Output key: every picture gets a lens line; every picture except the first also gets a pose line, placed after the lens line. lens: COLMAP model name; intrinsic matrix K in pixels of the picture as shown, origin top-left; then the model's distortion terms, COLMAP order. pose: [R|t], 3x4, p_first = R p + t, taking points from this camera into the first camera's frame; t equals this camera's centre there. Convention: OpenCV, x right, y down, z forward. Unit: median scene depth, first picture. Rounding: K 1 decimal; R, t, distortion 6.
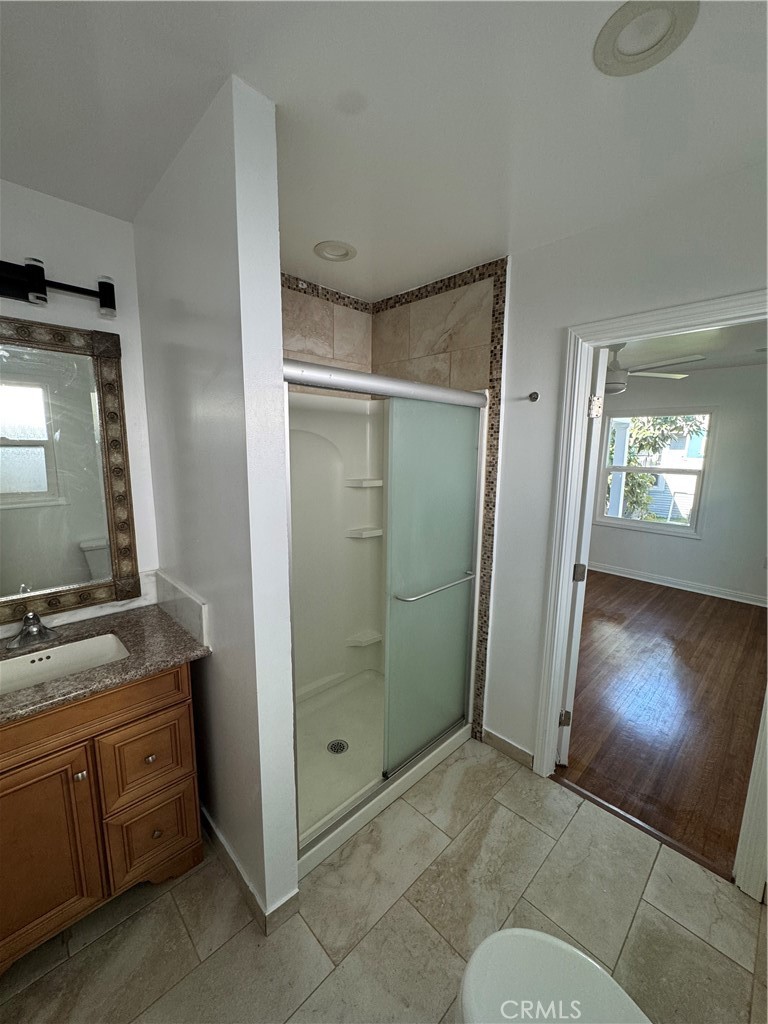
lens RADIAL K [[407.0, 0, 385.0], [0, 407.0, 511.6], [0, 0, 1]] dist [0.000163, -0.003314]
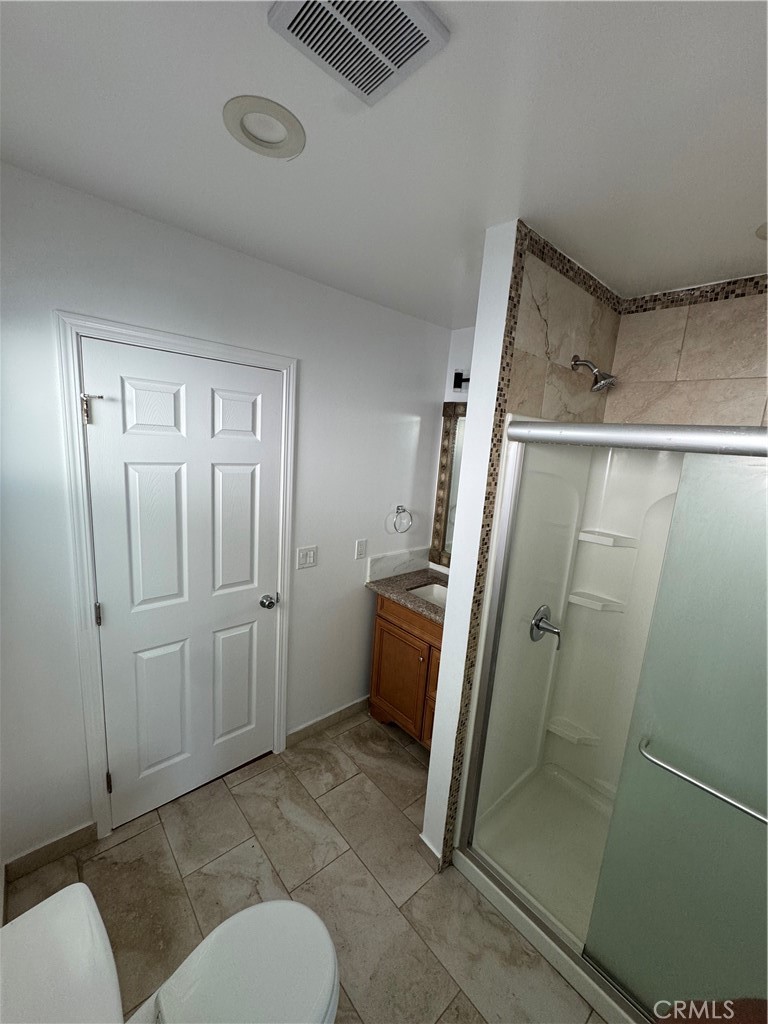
lens RADIAL K [[407.0, 0, 385.0], [0, 407.0, 511.6], [0, 0, 1]] dist [0.000163, -0.003314]
pose [[-0.051938, 0.161528, -0.985500, 0.775283], [-0.220955, 0.960516, 0.169078, -0.207164], [0.973900, 0.226533, -0.014197, 0.598954]]
